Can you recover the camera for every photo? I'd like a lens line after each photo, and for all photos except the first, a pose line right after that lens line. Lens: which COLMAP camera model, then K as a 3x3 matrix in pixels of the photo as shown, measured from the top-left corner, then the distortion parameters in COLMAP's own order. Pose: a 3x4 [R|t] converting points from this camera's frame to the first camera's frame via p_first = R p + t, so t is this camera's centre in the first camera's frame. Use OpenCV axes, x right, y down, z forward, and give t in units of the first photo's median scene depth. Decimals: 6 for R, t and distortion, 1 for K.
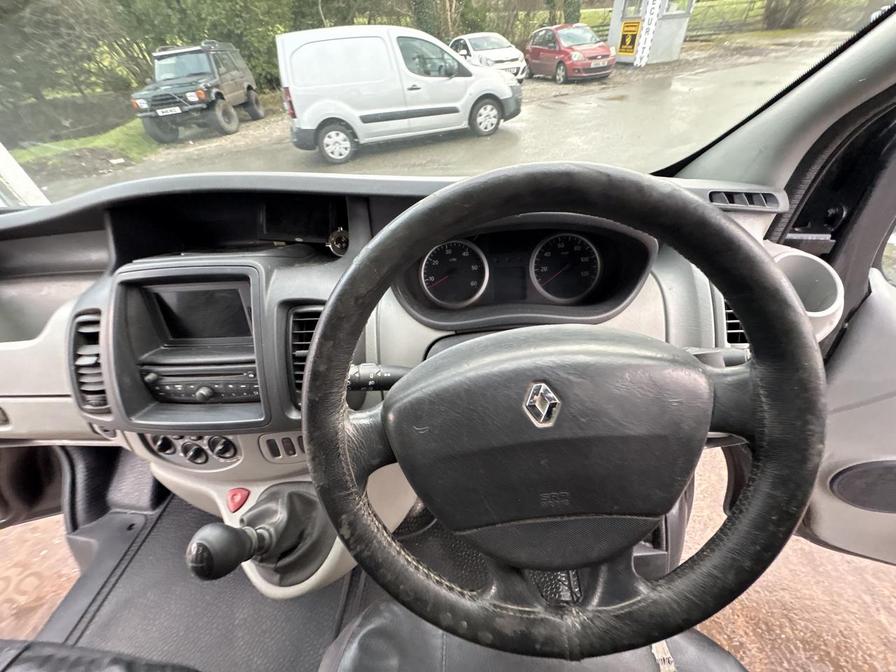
lens RADIAL K [[356.2, 0, 453.0], [0, 356.2, 330.2], [0, 0, 1]] dist [0.001907, -0.000959]
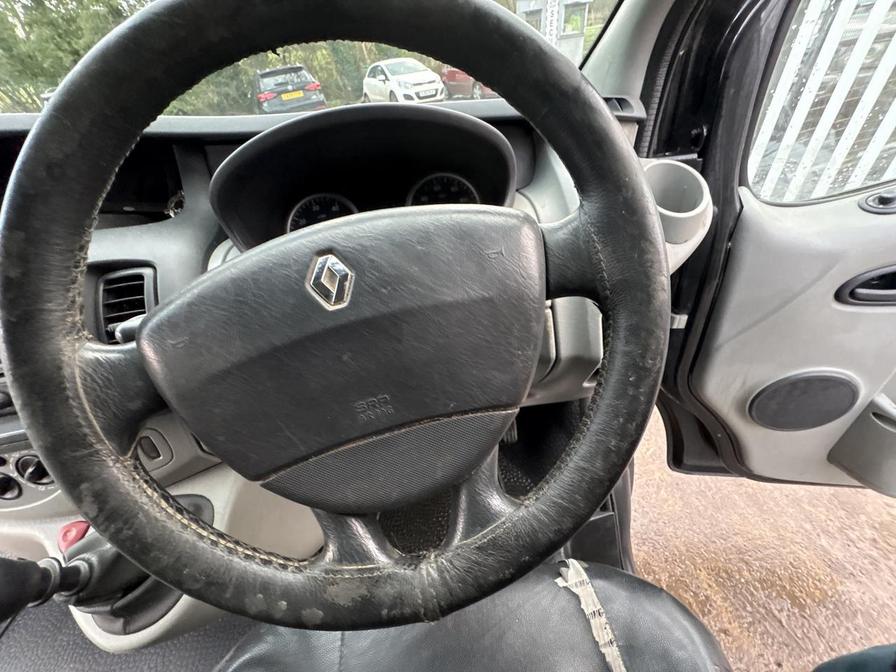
lens RADIAL K [[356.2, 0, 451.7], [0, 356.2, 330.0], [0, 0, 1]] dist [0.001907, -0.000959]
pose [[0.983841, -0.132945, 0.119930, 0.197472], [0.138833, 0.989420, -0.042121, 0.188809], [-0.113061, 0.058091, 0.991888, 0.109469]]
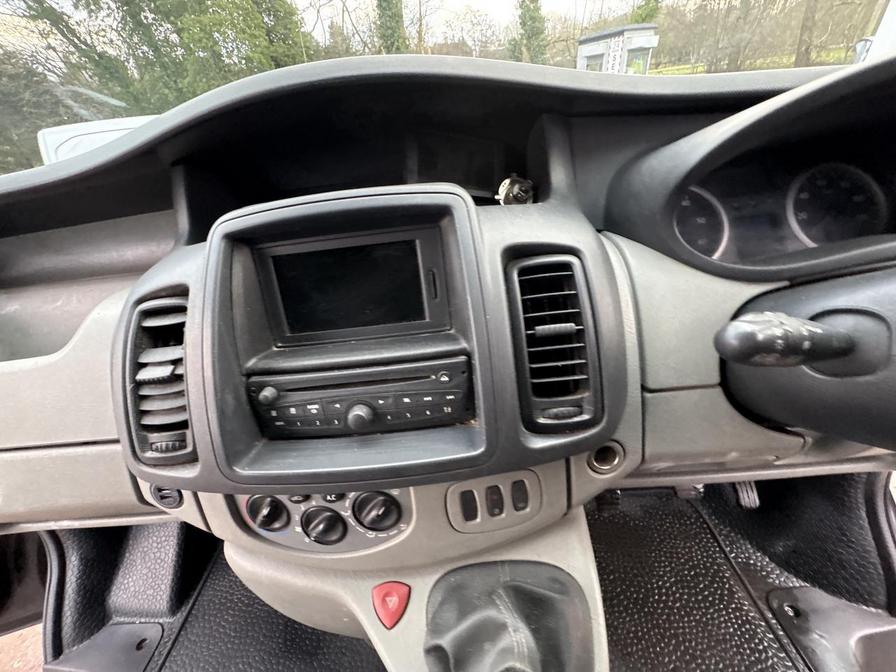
lens RADIAL K [[356.2, 0, 453.5], [0, 356.2, 326.0], [0, 0, 1]] dist [0.001907, -0.000959]
pose [[0.997793, -0.053886, 0.038804, -0.540788], [0.058673, 0.989079, -0.135205, 0.115495], [-0.031095, 0.137183, 0.990058, 0.378796]]
